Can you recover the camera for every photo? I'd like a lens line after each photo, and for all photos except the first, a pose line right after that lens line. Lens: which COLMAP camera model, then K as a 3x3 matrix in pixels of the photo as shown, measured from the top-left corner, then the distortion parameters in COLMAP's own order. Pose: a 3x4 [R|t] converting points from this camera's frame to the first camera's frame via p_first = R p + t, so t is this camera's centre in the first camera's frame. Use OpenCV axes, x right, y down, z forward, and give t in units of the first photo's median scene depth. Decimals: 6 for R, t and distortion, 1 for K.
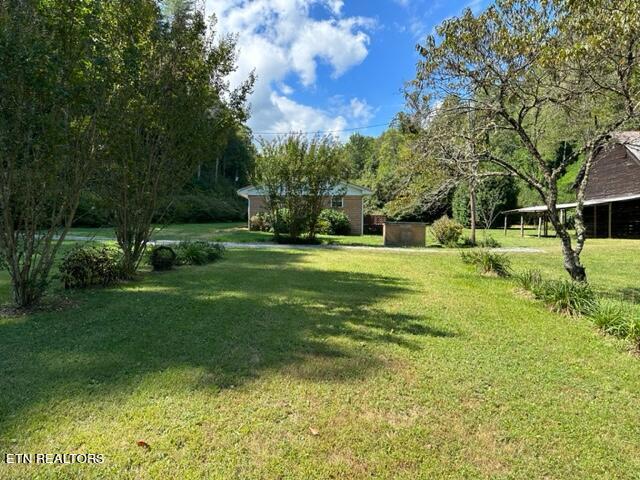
lens RADIAL K [[446.9, 0, 322.0], [0, 446.9, 238.5], [0, 0, 1]] dist [0.049961, -0.054726]
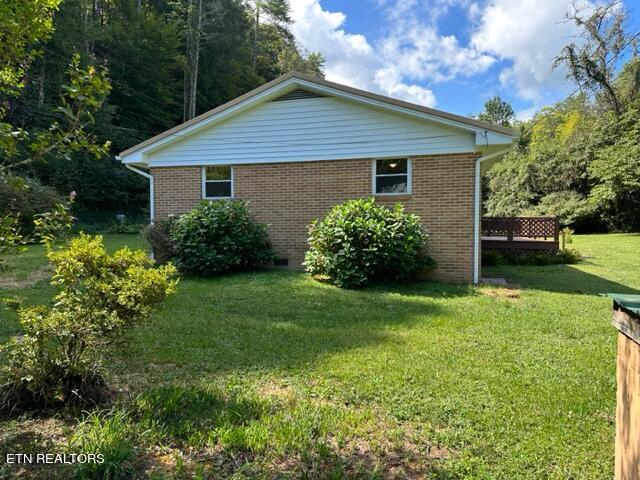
lens RADIAL K [[446.9, 0, 322.0], [0, 446.9, 238.5], [0, 0, 1]] dist [0.049961, -0.054726]
pose [[0.953317, -0.006856, -0.301894, 0.038750], [0.003869, 0.999937, -0.010492, -0.016328], [0.301947, 0.008834, 0.953284, 0.321123]]
